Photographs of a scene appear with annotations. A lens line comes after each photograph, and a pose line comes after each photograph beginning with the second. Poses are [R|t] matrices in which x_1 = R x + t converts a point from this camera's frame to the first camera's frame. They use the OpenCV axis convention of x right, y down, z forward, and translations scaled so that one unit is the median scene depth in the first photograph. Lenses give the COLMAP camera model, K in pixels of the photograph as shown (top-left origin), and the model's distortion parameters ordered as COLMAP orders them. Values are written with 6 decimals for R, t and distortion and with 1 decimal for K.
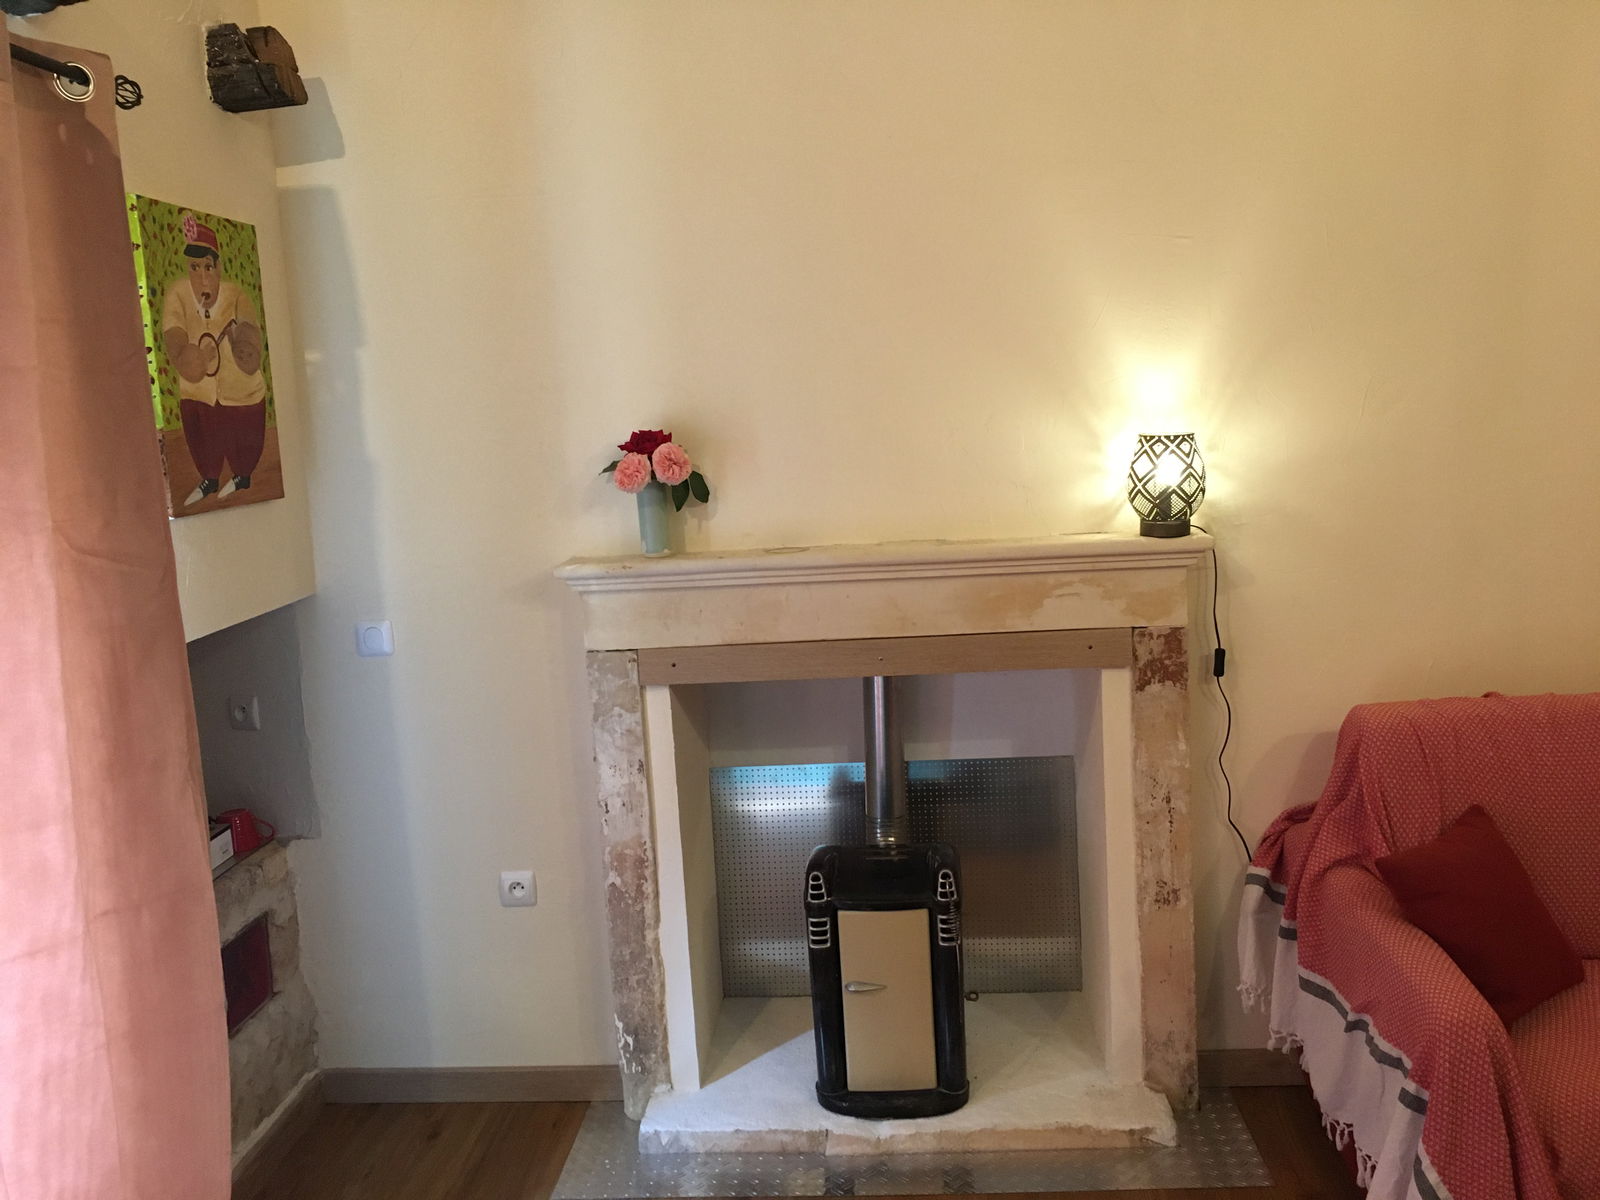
lens RADIAL K [[1372.6, 0, 800.0], [0, 1372.6, 600.0], [0, 0, 1]] dist [0.093685, -0.106710]
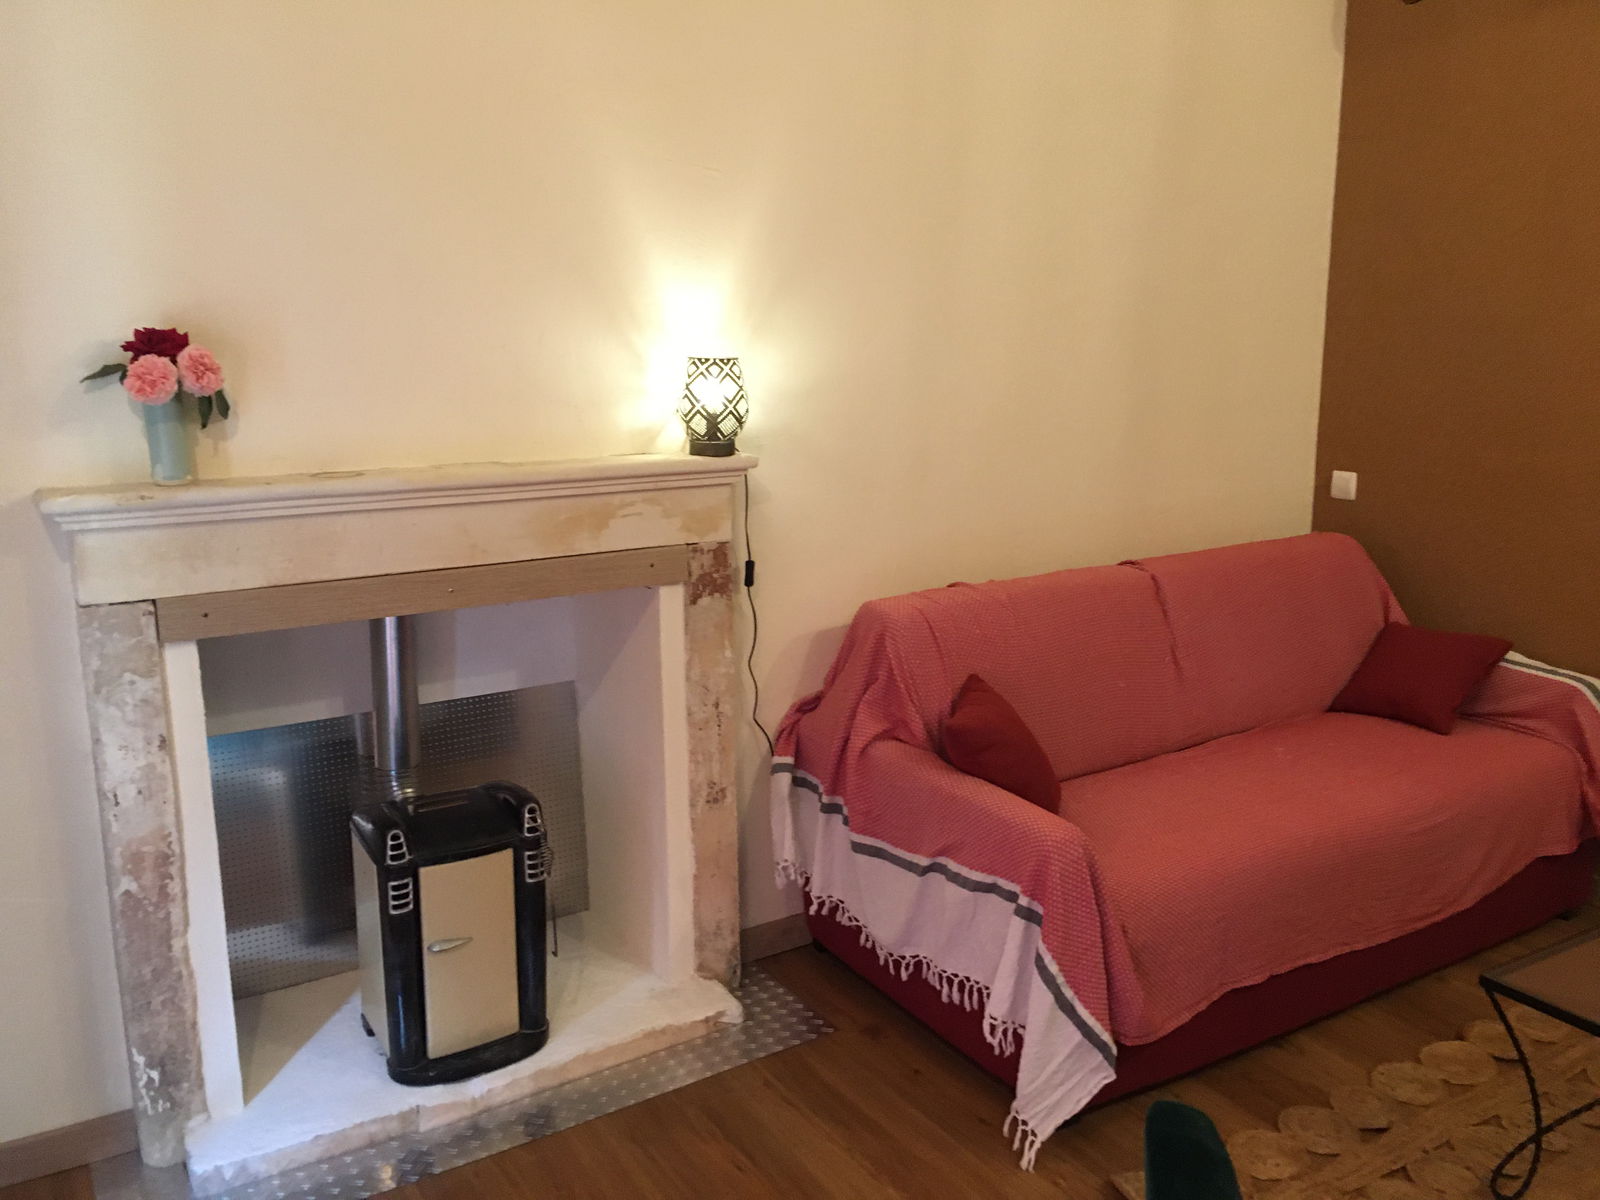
lens RADIAL K [[1372.6, 0, 800.0], [0, 1372.6, 600.0], [0, 0, 1]] dist [0.093685, -0.106710]
pose [[0.806672, -0.069790, 0.586864, -0.294851], [0.048205, 0.997464, 0.052359, 0.011546], [-0.589030, -0.013947, 0.807991, 0.110166]]
